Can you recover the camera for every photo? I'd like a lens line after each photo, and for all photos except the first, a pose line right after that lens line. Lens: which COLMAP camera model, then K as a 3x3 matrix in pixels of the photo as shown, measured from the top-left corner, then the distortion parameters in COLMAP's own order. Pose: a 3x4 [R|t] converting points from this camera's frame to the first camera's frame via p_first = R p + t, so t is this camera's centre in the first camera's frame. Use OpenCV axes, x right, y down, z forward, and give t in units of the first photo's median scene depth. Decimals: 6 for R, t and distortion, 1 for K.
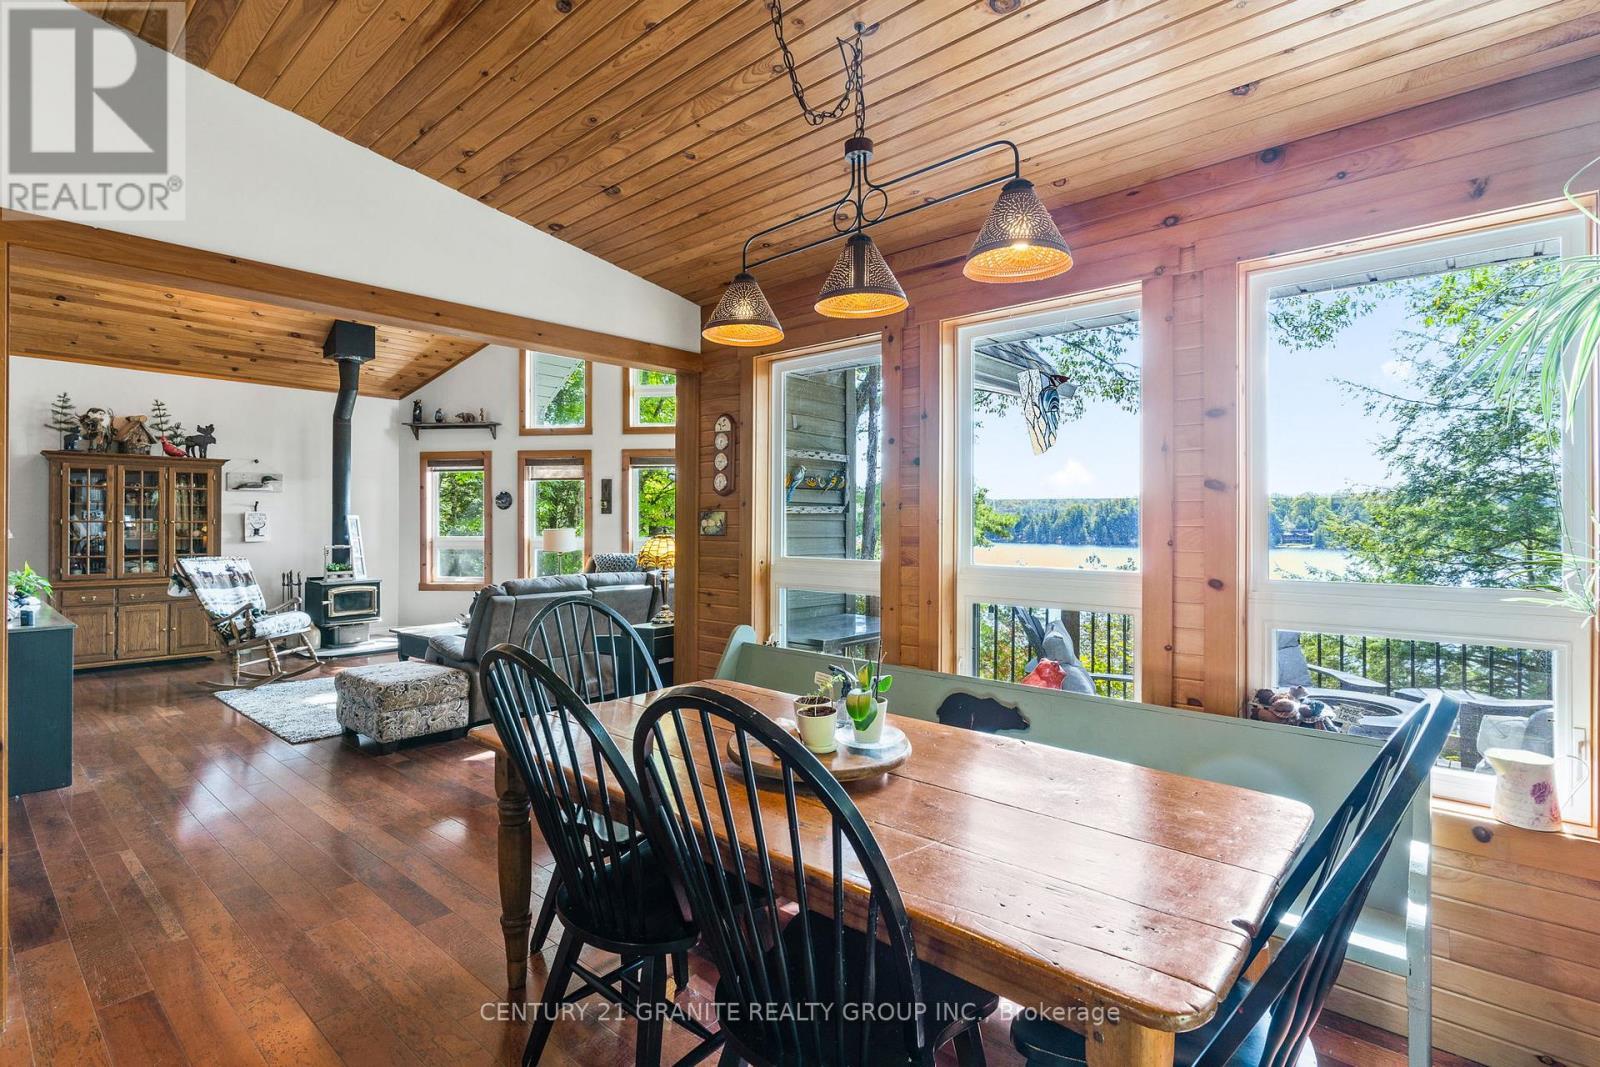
lens RADIAL K [[771.7, 0, 802.1], [0, 771.7, 521.4], [0, 0, 1]] dist [0.005076, 0.002200]
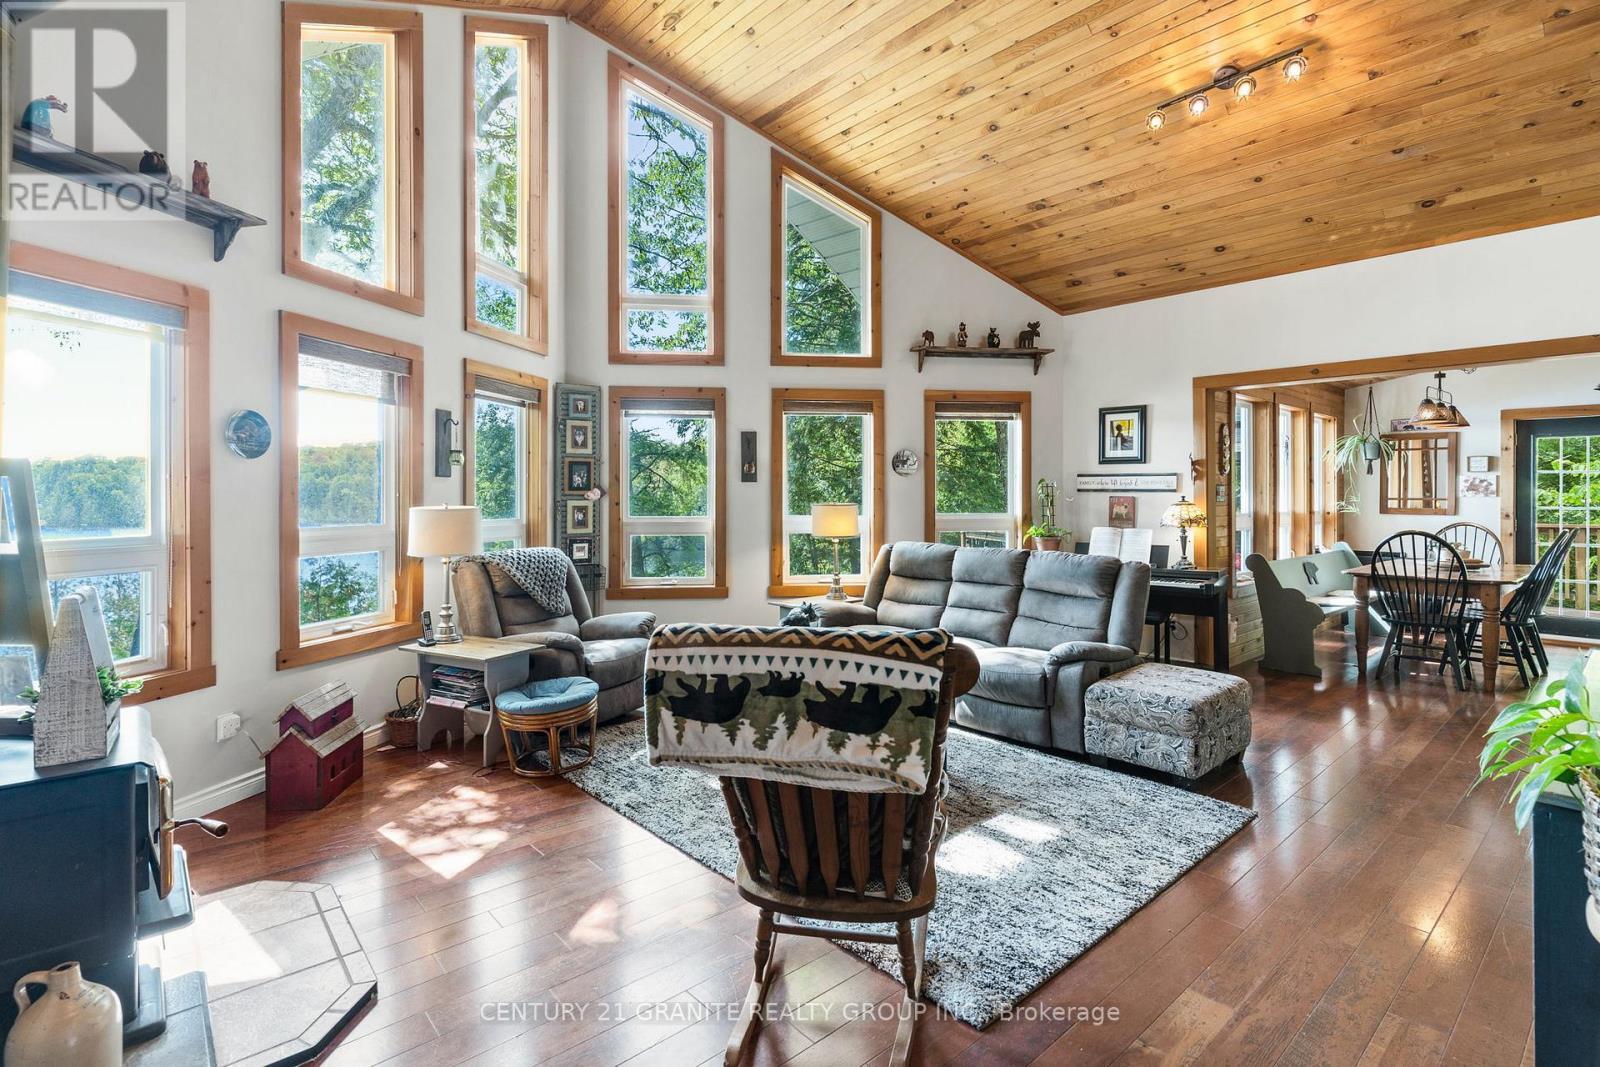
lens RADIAL K [[771.7, 0, 788.0], [0, 771.7, 495.0], [0, 0, 1]] dist [0.005076, 0.002200]
pose [[0.121619, -0.000615, 0.992577, -0.898502], [0.000039, 1.000000, 0.000614, 0.002405], [-0.992577, -0.000036, 0.121619, 0.860368]]
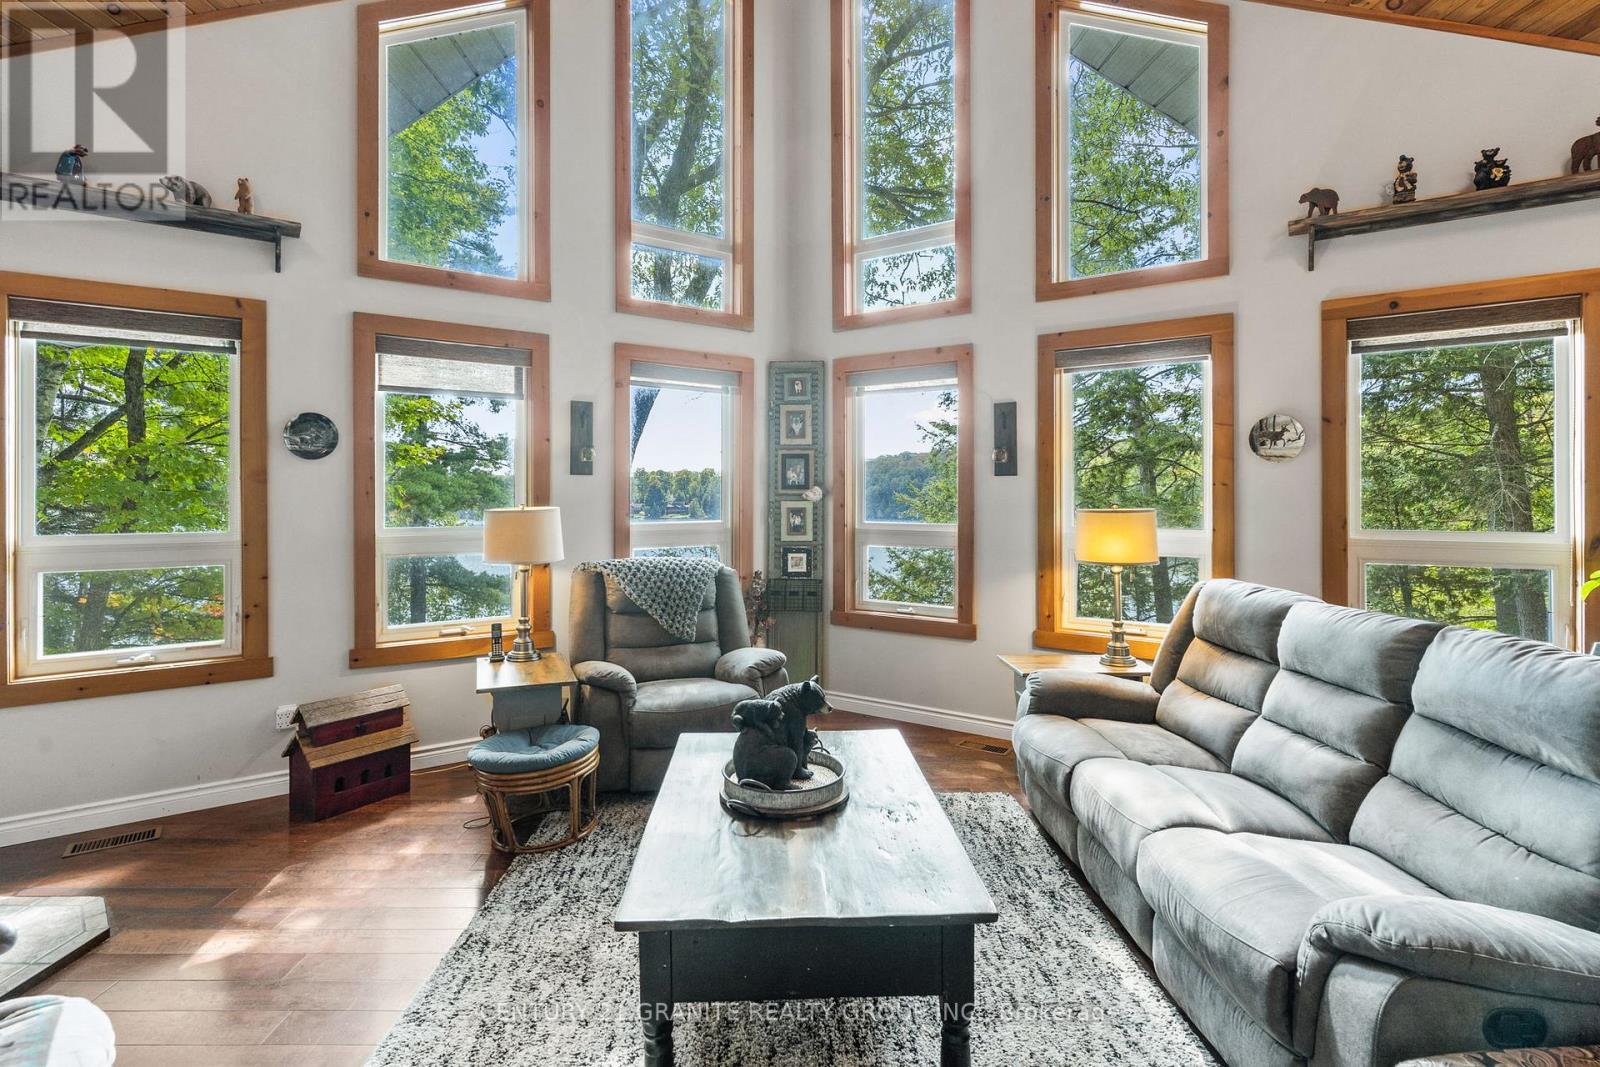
lens RADIAL K [[771.7, 0, 795.4], [0, 771.7, 492.3], [0, 0, 1]] dist [0.005076, 0.002200]
pose [[0.737724, 0.001668, 0.675100, -0.577409], [0.000576, 0.999995, -0.003100, 0.002867], [-0.675102, 0.002676, 0.737719, 0.683751]]
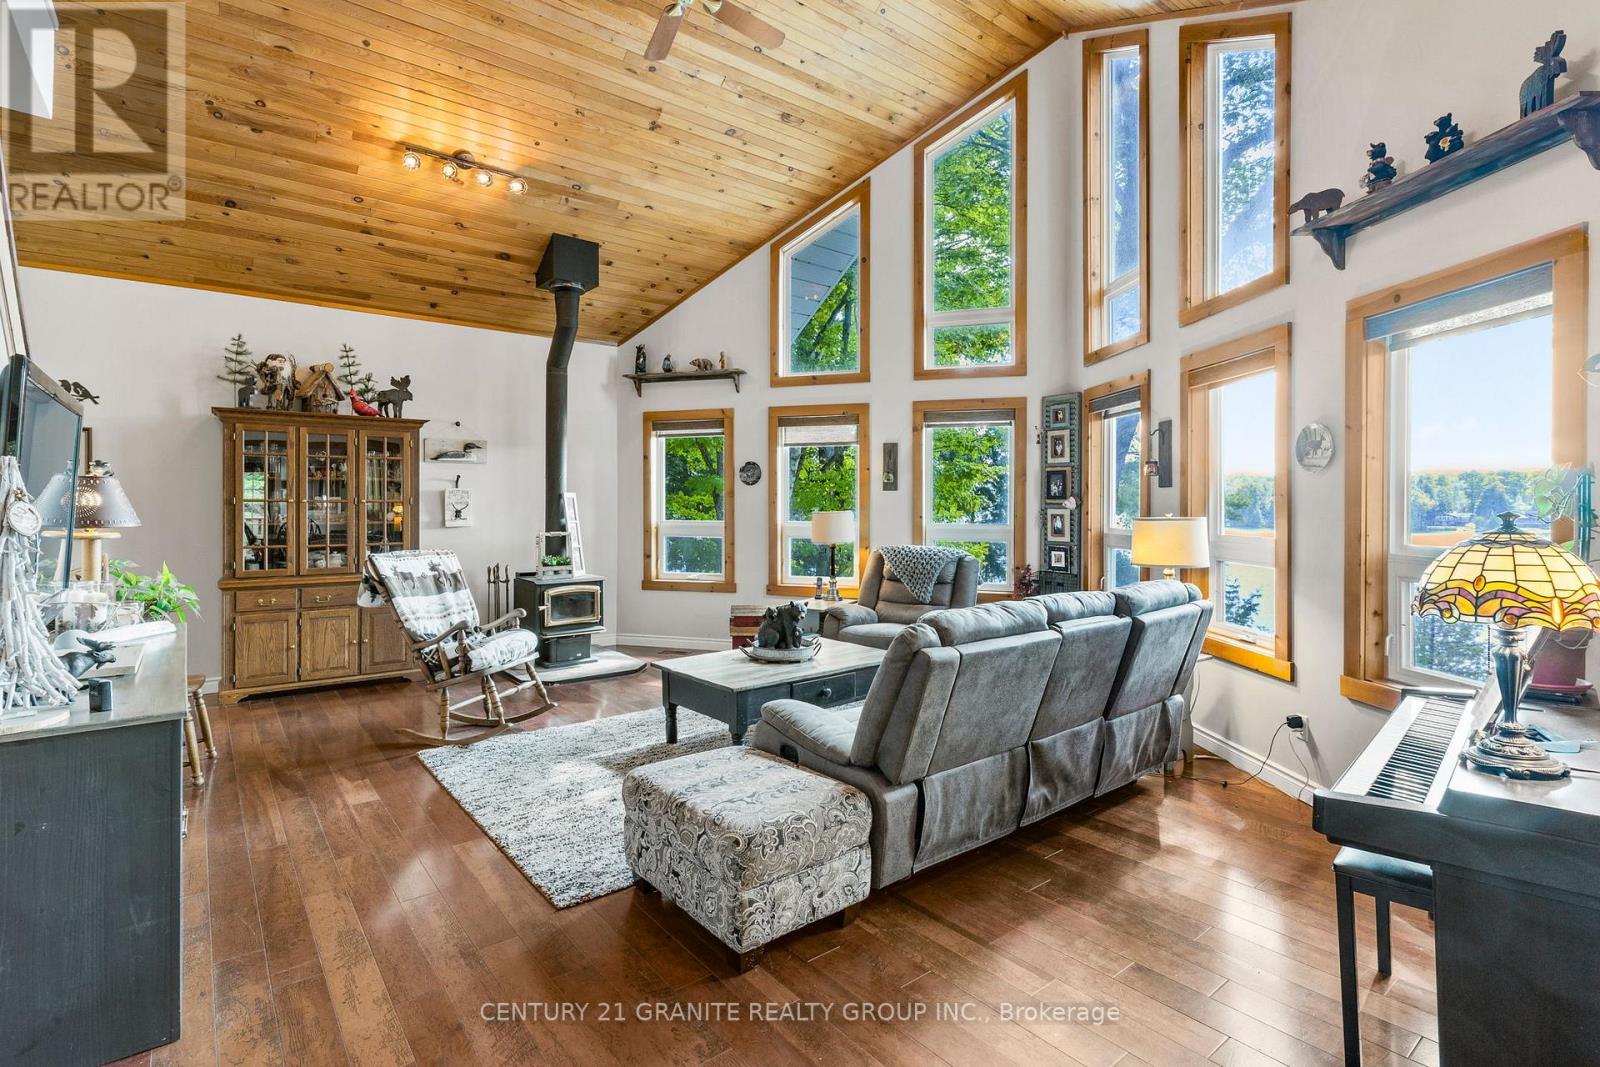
lens RADIAL K [[771.7, 0, 795.9], [0, 771.7, 507.3], [0, 0, 1]] dist [0.005076, 0.002200]
pose [[0.984970, 0.001701, -0.172718, -0.260631], [-0.000373, 0.999970, 0.007720, 0.000428], [0.172726, -0.007539, 0.984941, 0.323047]]
